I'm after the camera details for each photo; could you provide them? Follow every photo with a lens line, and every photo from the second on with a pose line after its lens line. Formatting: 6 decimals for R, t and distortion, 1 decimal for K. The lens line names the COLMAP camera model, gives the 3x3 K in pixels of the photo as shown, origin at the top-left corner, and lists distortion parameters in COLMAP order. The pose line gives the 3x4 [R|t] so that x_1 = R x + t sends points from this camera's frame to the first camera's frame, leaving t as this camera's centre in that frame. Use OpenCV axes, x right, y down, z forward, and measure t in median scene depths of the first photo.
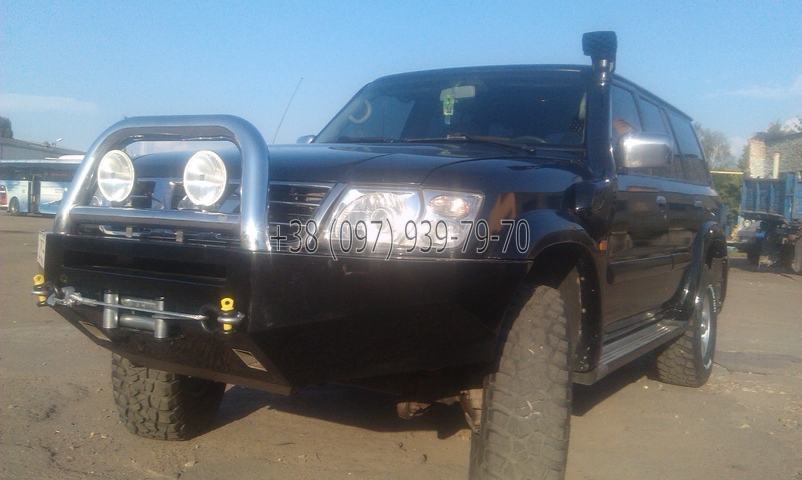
lens RADIAL K [[783.3, 0, 401.0], [0, 783.3, 240.0], [0, 0, 1]] dist [0.121719, -0.369943]
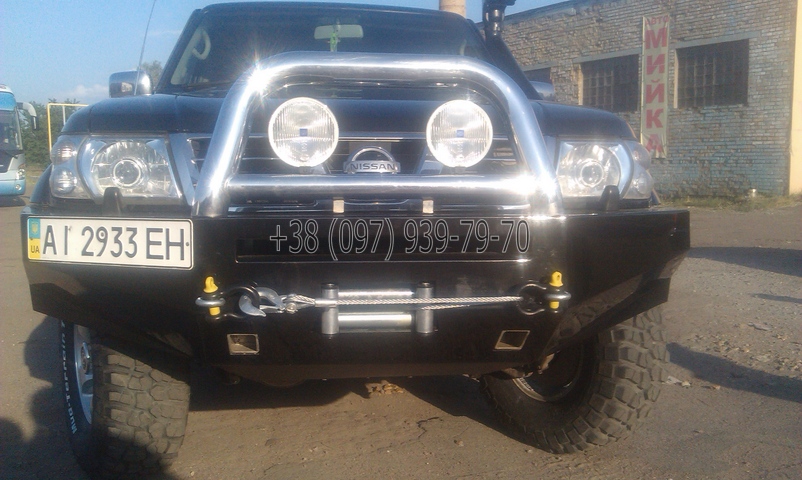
lens RADIAL K [[783.3, 0, 401.0], [0, 783.3, 240.0], [0, 0, 1]] dist [0.121719, -0.369943]
pose [[0.779927, -0.099032, 0.617986, -0.776536], [0.053693, 0.994349, 0.091581, -0.043278], [-0.623564, -0.038245, 0.780837, 0.382398]]
